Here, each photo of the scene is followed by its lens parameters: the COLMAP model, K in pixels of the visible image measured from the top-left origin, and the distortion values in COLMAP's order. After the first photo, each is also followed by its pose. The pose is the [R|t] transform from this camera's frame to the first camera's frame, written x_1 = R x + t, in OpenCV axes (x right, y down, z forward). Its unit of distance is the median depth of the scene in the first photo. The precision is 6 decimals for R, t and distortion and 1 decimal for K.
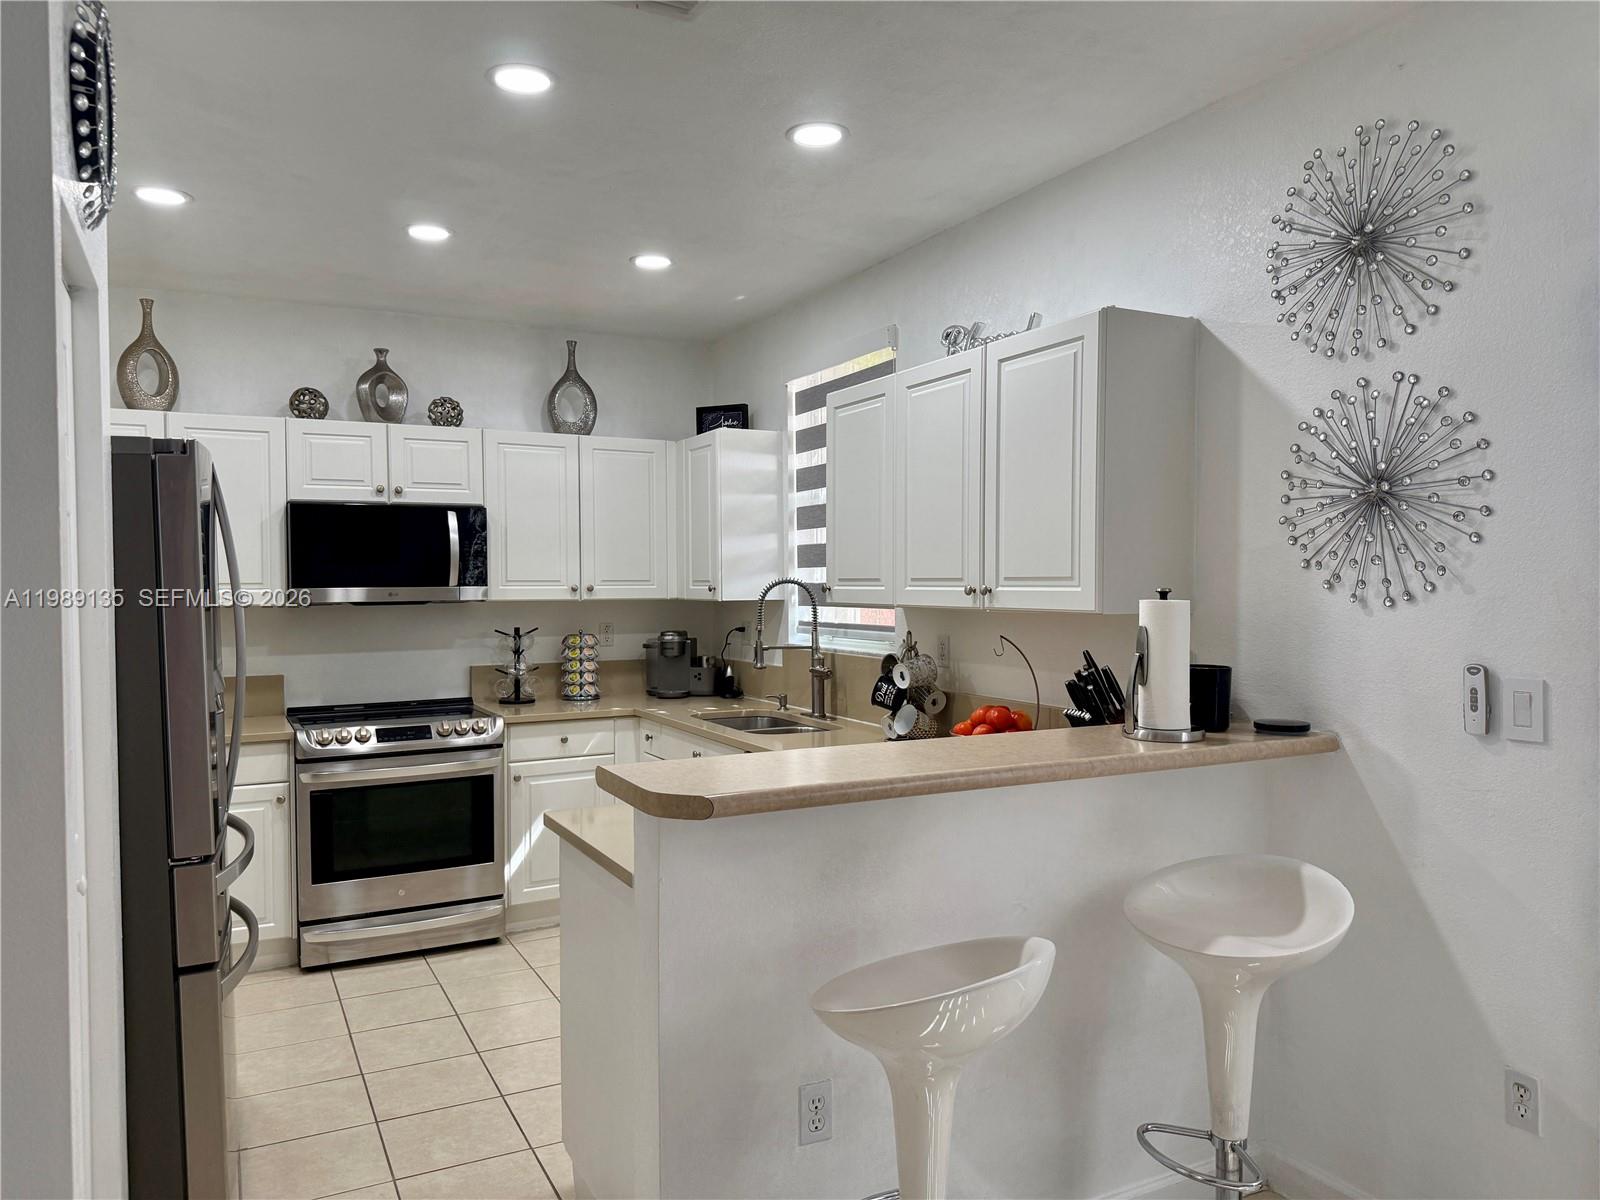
lens RADIAL K [[1116.4, 0, 810.0], [0, 1116.4, 598.7], [0, 0, 1]] dist [0.117807, -0.192069]
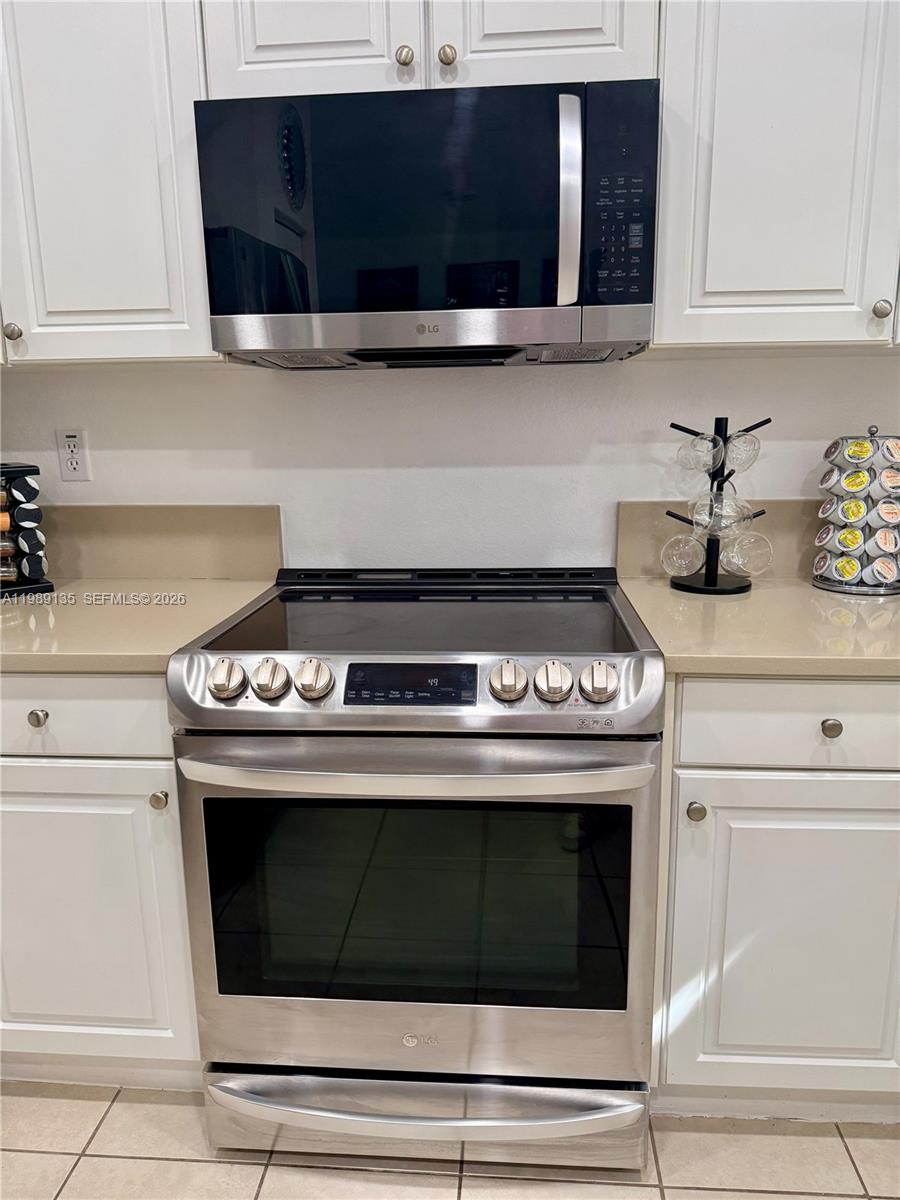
lens RADIAL K [[837.3, 0, 453.9], [0, 837.3, 608.7], [0, 0, 1]] dist [0.117807, -0.192069]
pose [[0.848137, 0.115657, -0.516998, -0.179633], [0.001675, 0.975289, 0.220928, 0.026227], [0.529774, -0.188243, 0.826985, 0.696412]]
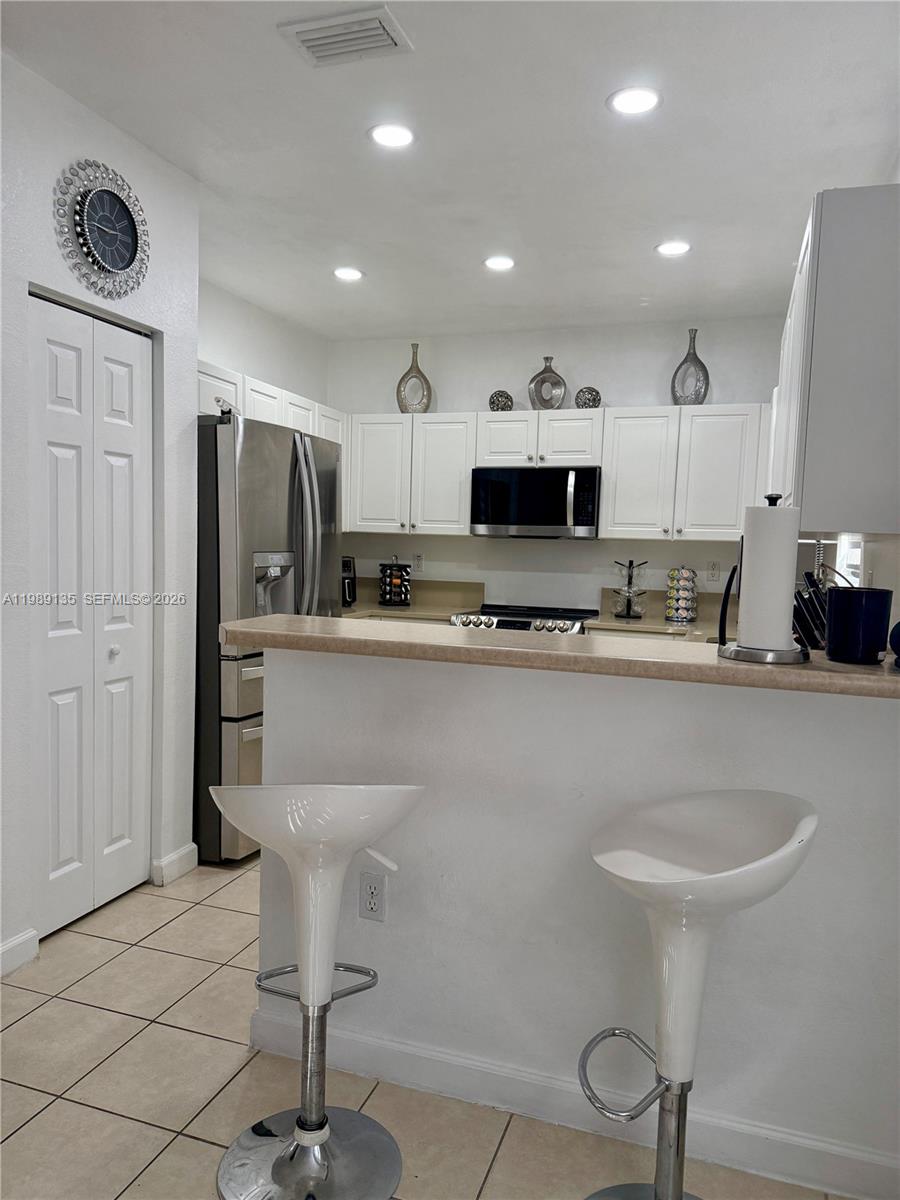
lens RADIAL K [[837.3, 0, 453.9], [0, 837.3, 608.7], [0, 0, 1]] dist [0.117807, -0.192069]
pose [[0.688992, 0.082089, -0.720106, 0.326391], [-0.046483, 0.996525, 0.069125, 0.024981], [0.723277, -0.014154, 0.690413, 0.181339]]
